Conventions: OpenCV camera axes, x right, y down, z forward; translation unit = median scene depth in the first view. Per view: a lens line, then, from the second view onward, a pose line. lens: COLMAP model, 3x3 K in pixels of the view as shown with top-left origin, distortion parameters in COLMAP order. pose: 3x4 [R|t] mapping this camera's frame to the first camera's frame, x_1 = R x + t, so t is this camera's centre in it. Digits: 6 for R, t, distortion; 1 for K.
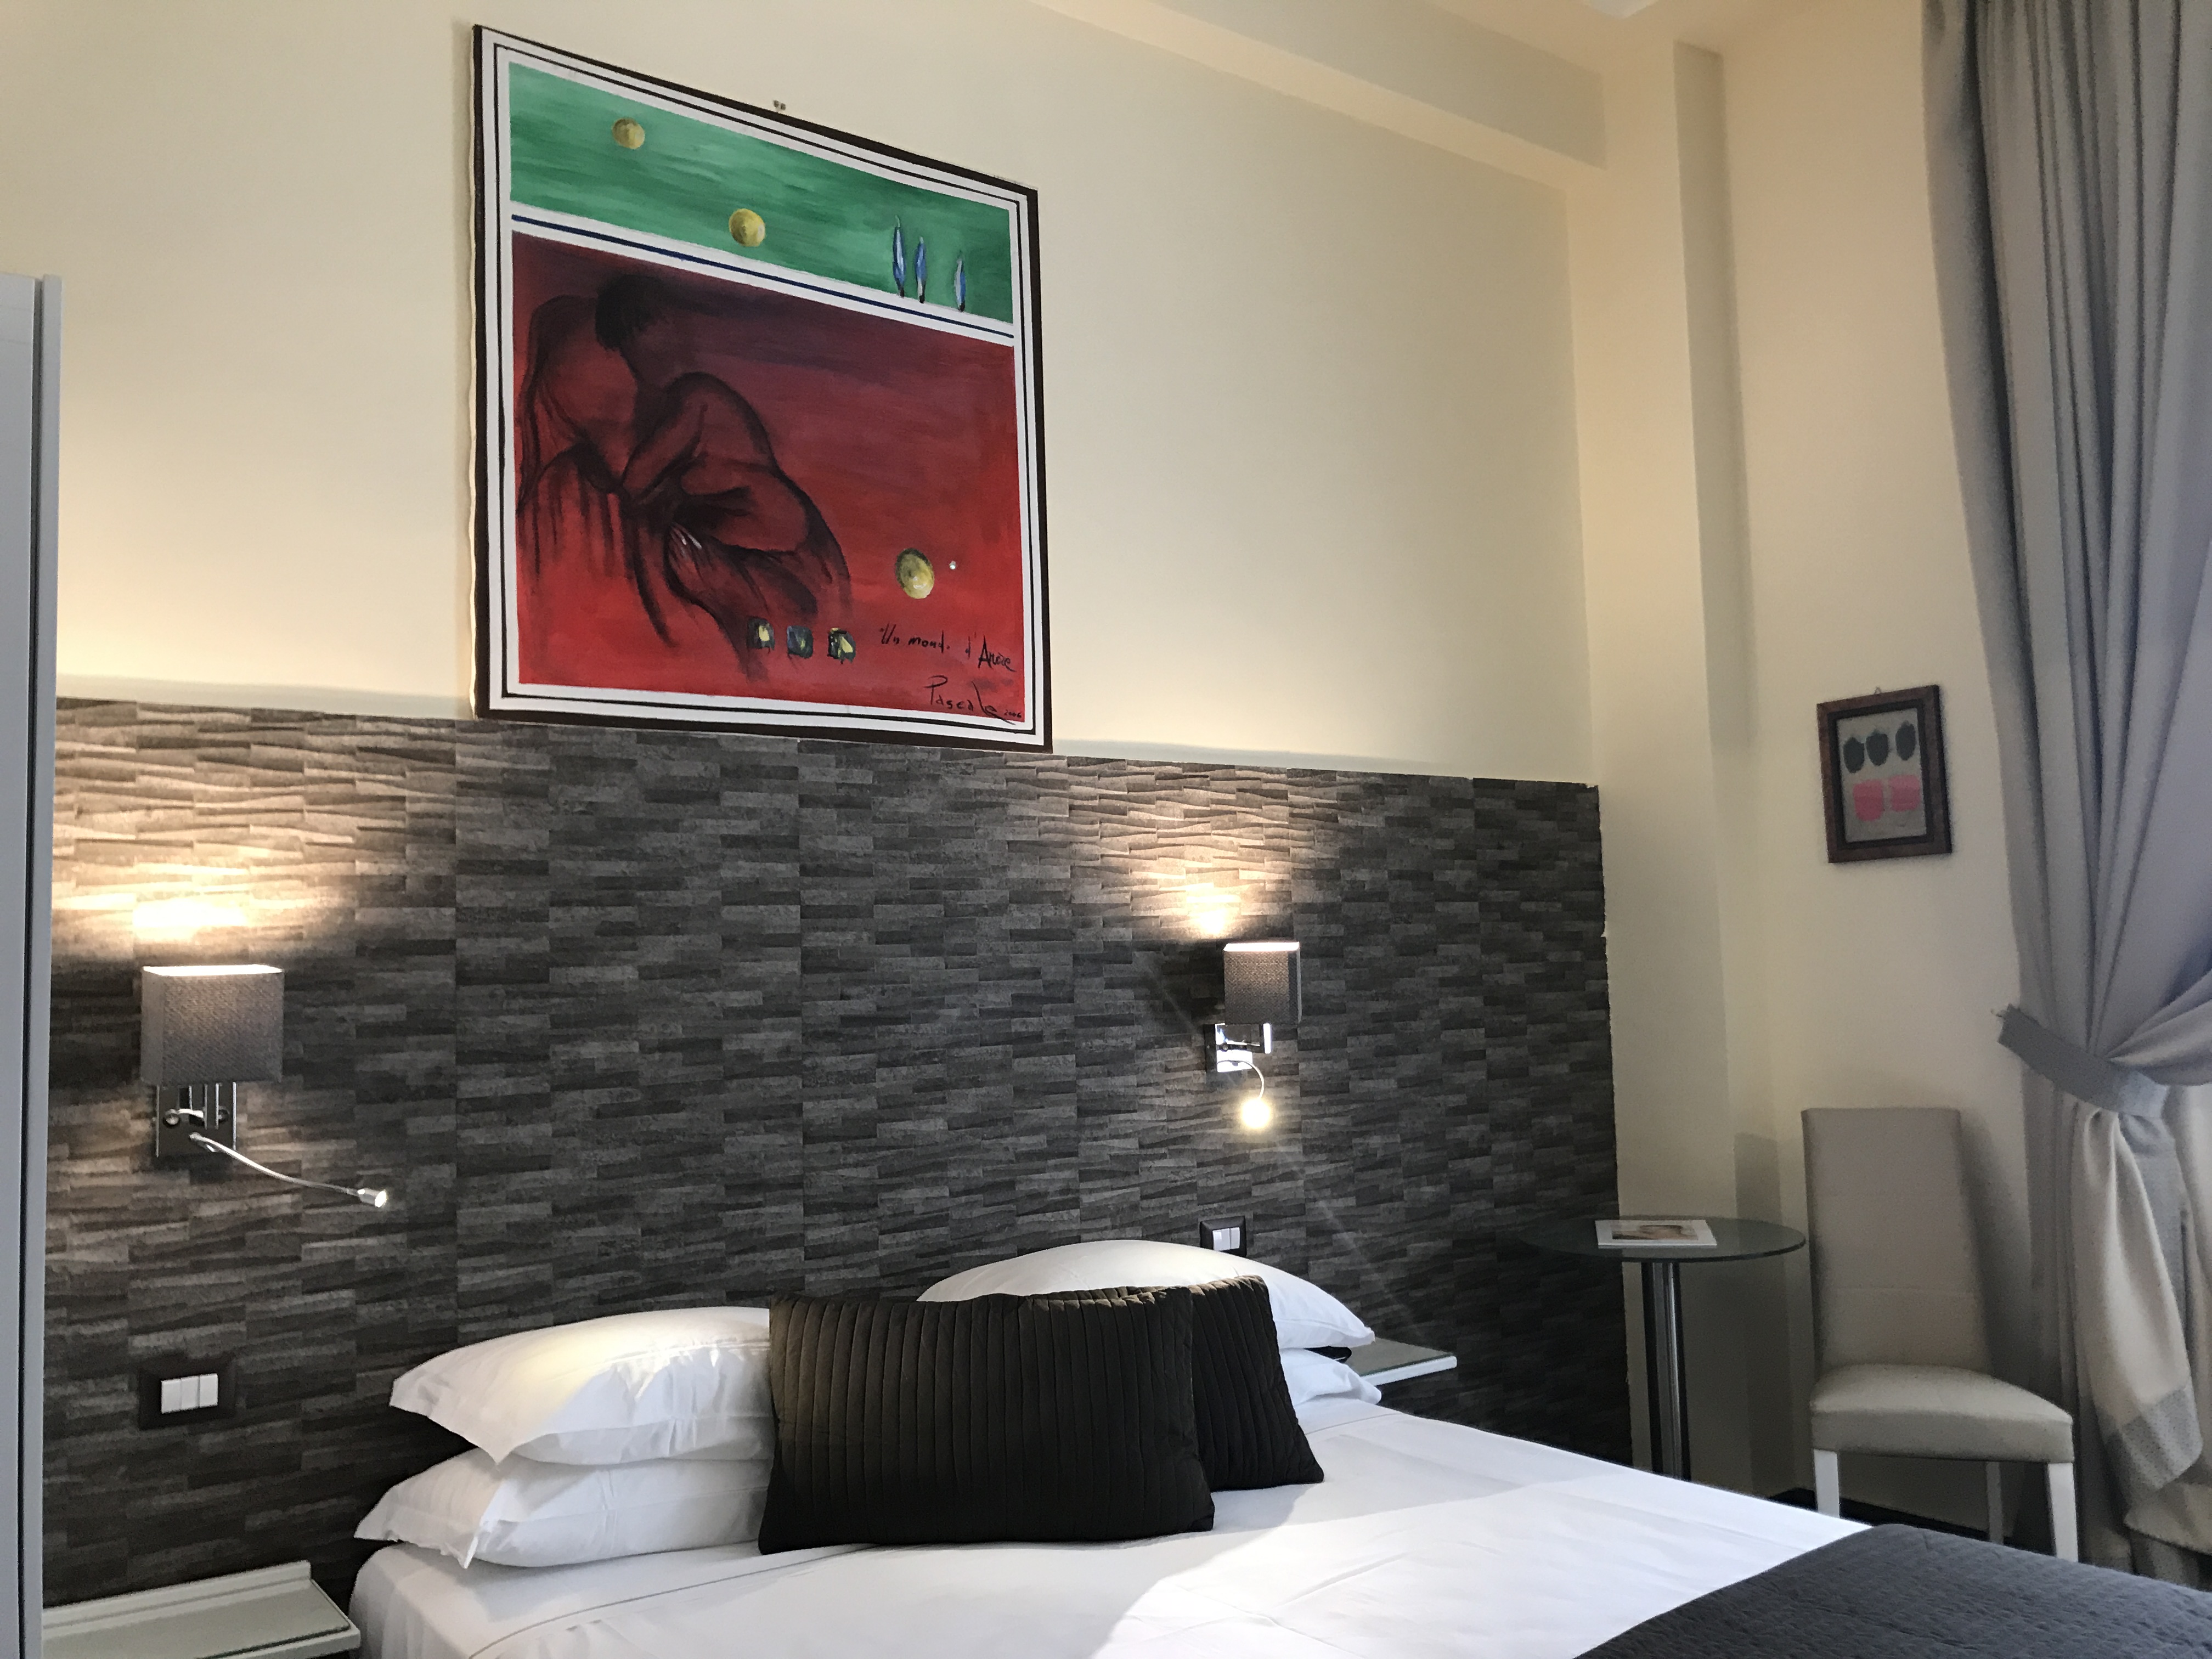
lens RADIAL K [[1791.6, 0, 1106.0], [0, 1791.6, 829.5], [0, 0, 1]] dist [0.008064, 0.005943]
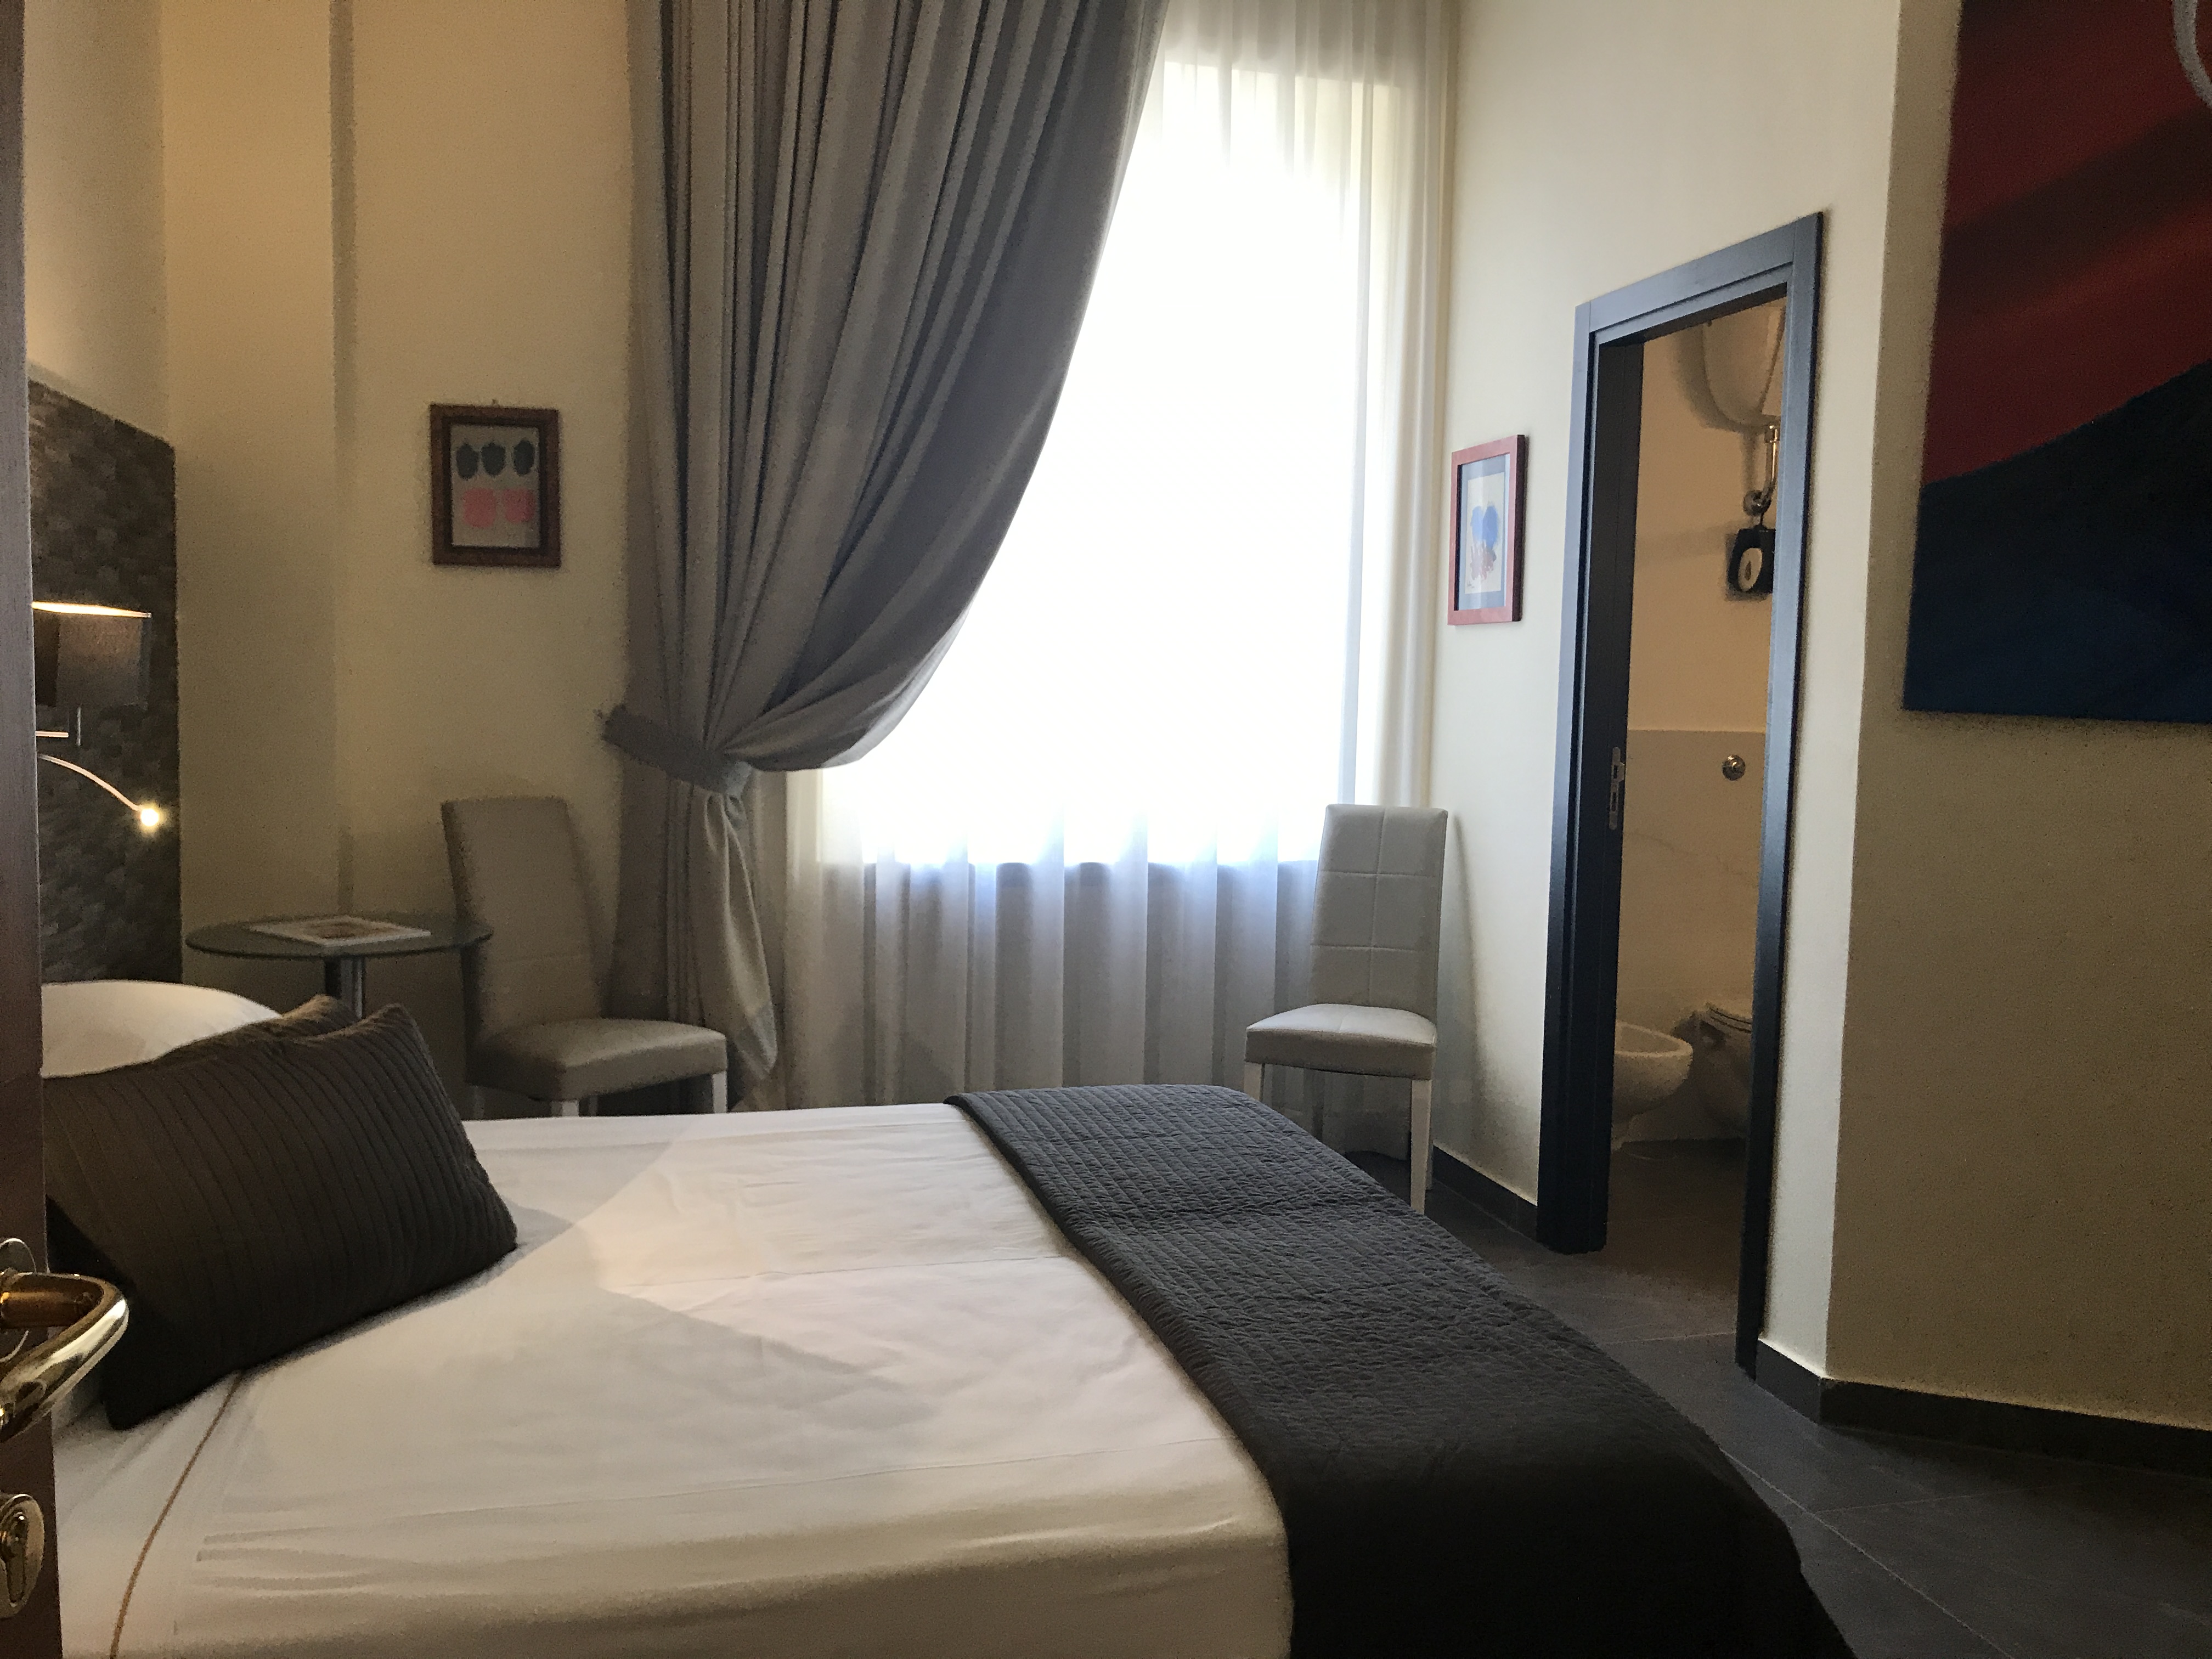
lens RADIAL K [[1791.6, 0, 1106.0], [0, 1791.6, 829.5], [0, 0, 1]] dist [0.008064, 0.005943]
pose [[0.381834, -0.038530, 0.923427, -0.418060], [-0.110163, 0.990110, 0.086864, 0.039239], [-0.917642, -0.134895, 0.373813, 0.257049]]
